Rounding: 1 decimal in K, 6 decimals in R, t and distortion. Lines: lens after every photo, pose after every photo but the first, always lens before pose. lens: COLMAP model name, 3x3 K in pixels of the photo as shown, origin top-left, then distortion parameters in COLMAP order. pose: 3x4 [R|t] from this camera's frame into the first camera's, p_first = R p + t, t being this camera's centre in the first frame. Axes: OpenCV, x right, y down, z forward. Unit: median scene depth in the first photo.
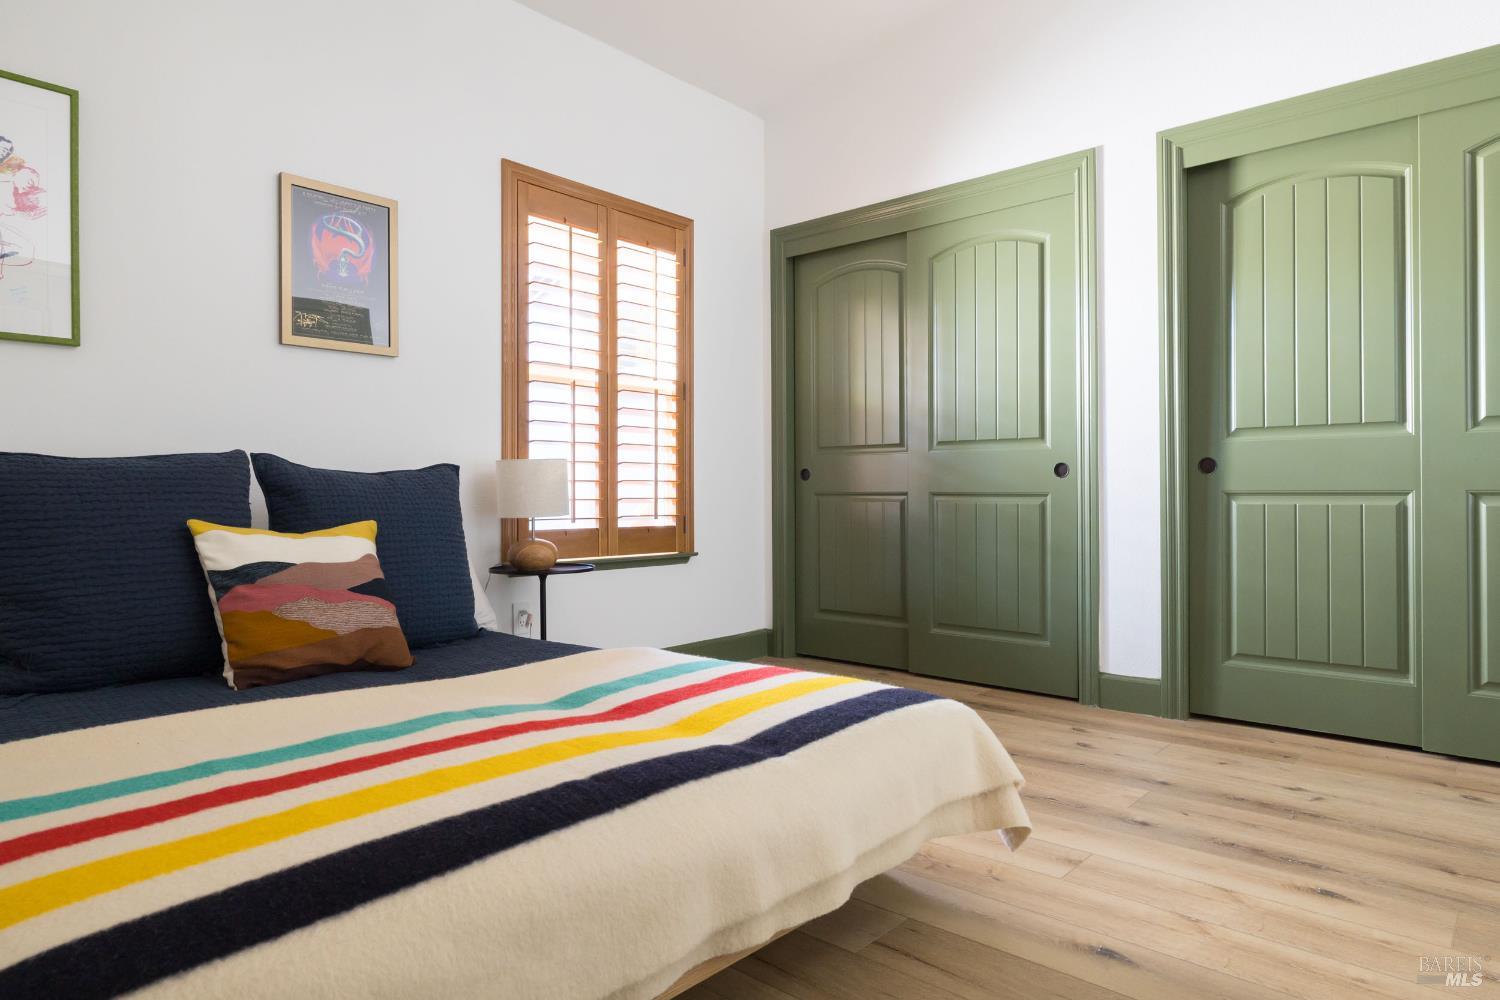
lens RADIAL K [[866.0, 0, 750.0], [0, 866.0, 500.0], [0, 0, 1]] dist [-0.005296, -0.001275]
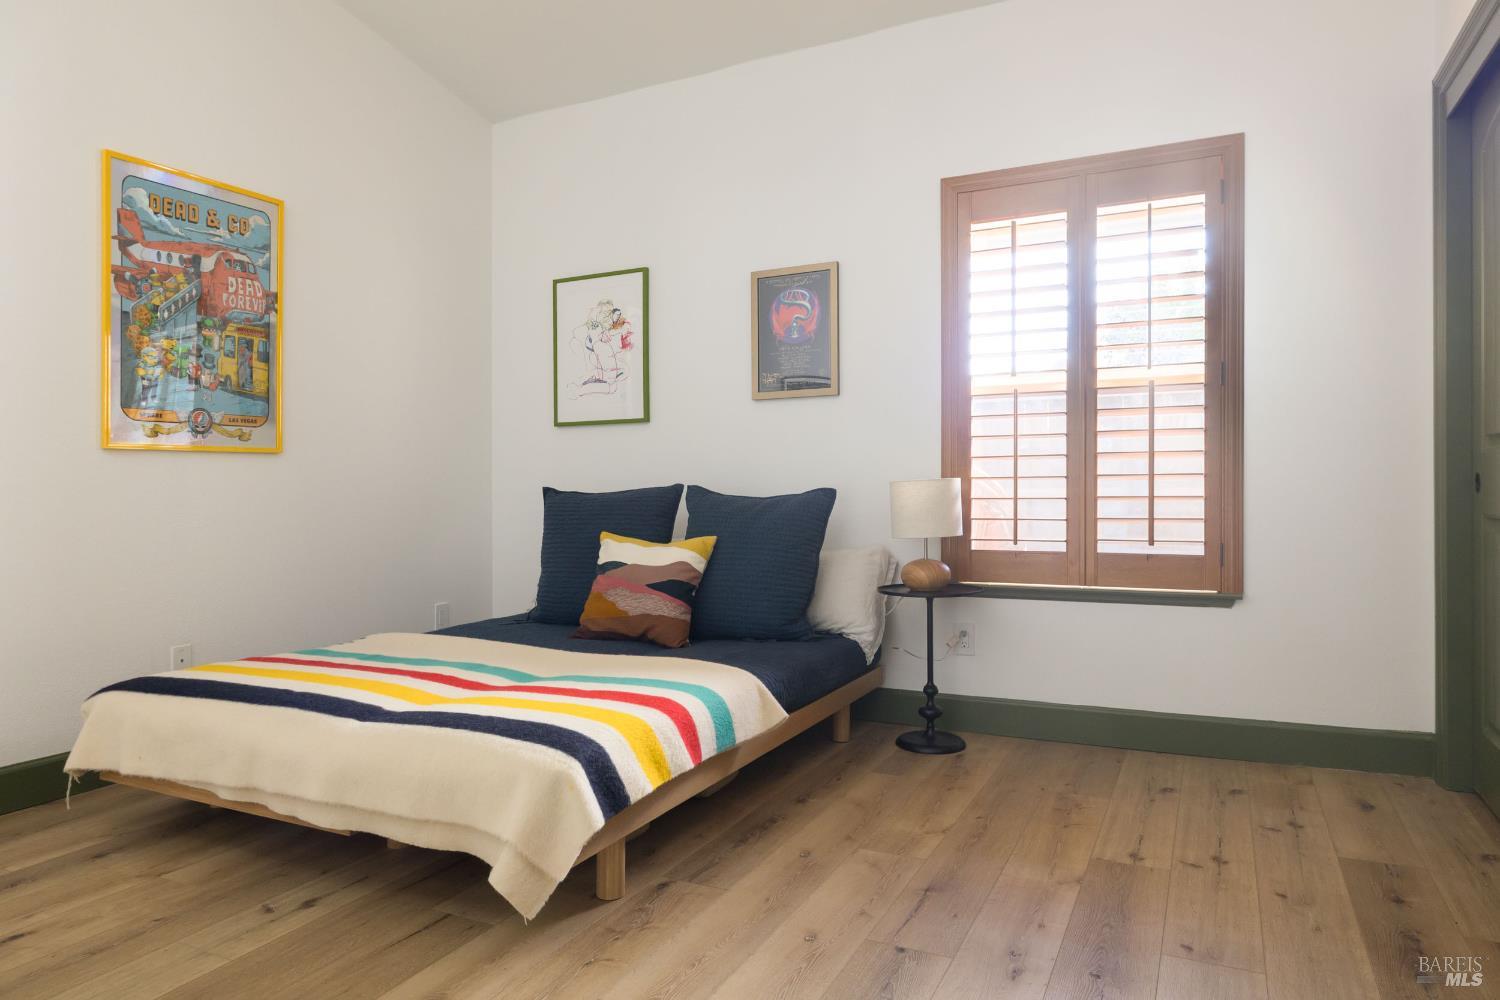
lens RADIAL K [[947.7, 0, 756.5], [0, 947.7, 482.5], [0, 0, 1]] dist [-0.002139, 0.000127]
pose [[0.281829, -0.003337, -0.959459, 0.820355], [0.004942, 0.999986, -0.002026, -0.046690], [0.959452, -0.004170, 0.281842, 0.555640]]
